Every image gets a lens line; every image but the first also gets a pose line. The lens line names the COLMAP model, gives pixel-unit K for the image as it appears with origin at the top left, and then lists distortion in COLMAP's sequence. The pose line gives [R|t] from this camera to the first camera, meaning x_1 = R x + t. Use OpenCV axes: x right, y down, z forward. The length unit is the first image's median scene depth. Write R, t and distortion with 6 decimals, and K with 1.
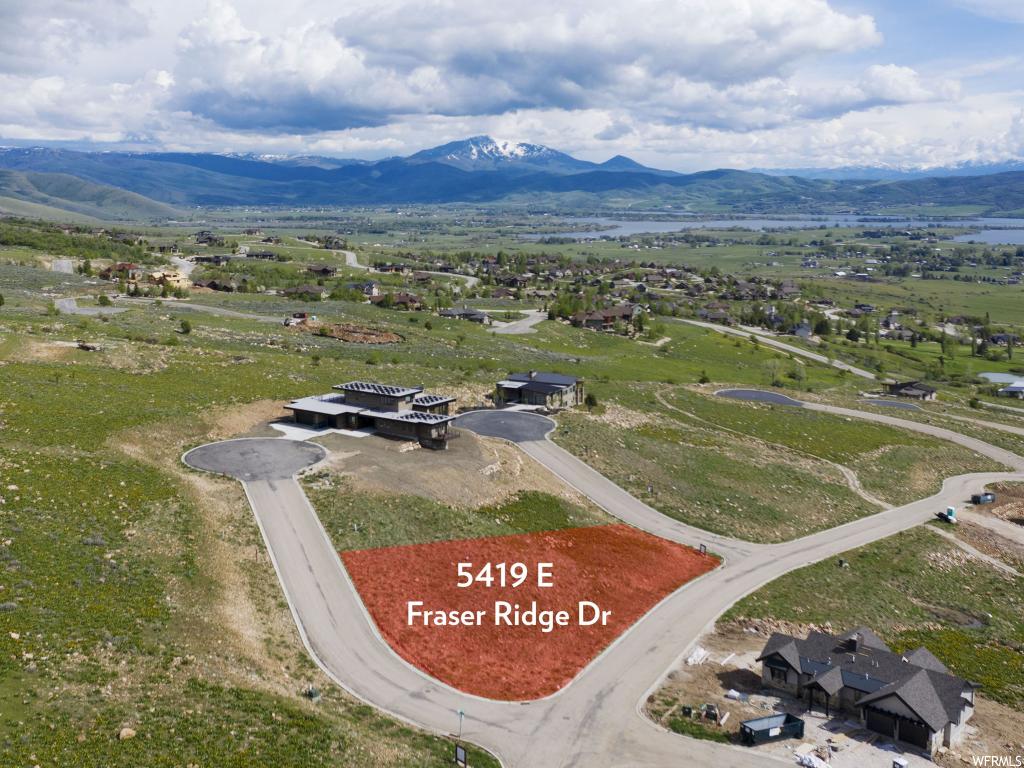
lens RADIAL K [[1111.2, 0, 438.5], [0, 1111.2, 321.3], [0, 0, 1]] dist [-0.028017, 0.022558]
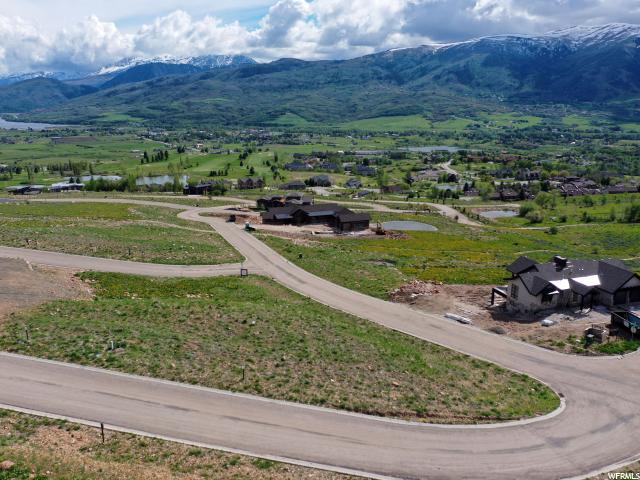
lens RADIAL K [[562.2, 0, 319.4], [0, 562.2, 236.4], [0, 0, 1]] dist [-0.005519, -0.006517]
pose [[0.462474, -0.216240, 0.859860, -0.333380], [0.108837, 0.976314, 0.186988, 0.057681], [-0.879928, 0.007107, 0.475055, 0.708605]]
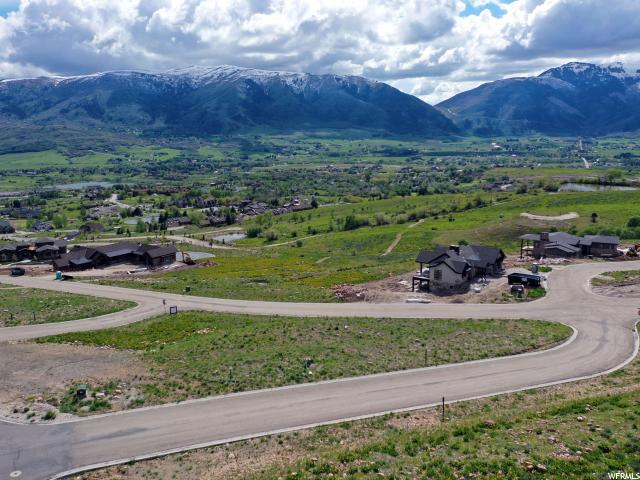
lens RADIAL K [[560.6, 0, 320.8], [0, 560.6, 238.3], [0, 0, 1]] dist [0.000830, -0.000578]
pose [[-0.147120, -0.189982, 0.970702, -0.470755], [0.126453, 0.969715, 0.208954, 0.013066], [-0.981002, 0.153489, -0.118641, 1.051875]]
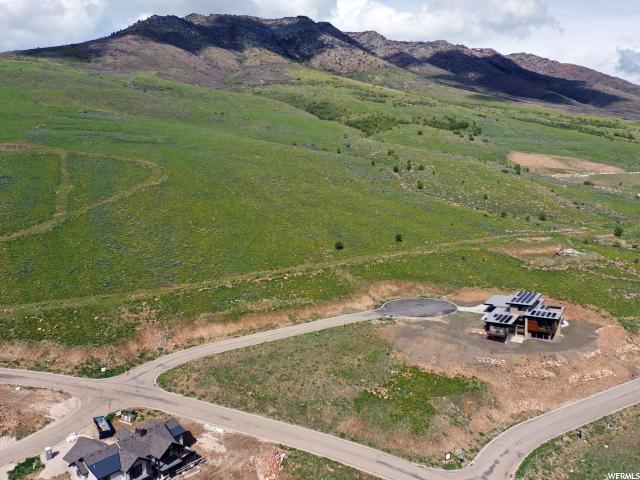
lens RADIAL K [[562.2, 0, 319.4], [0, 562.2, 236.4], [0, 0, 1]] dist [-0.005519, -0.006517]
pose [[0.107422, 0.129963, -0.985683, 0.972685], [-0.106825, 0.987189, 0.118520, -0.124487], [0.988458, 0.092564, 0.119929, 0.881829]]
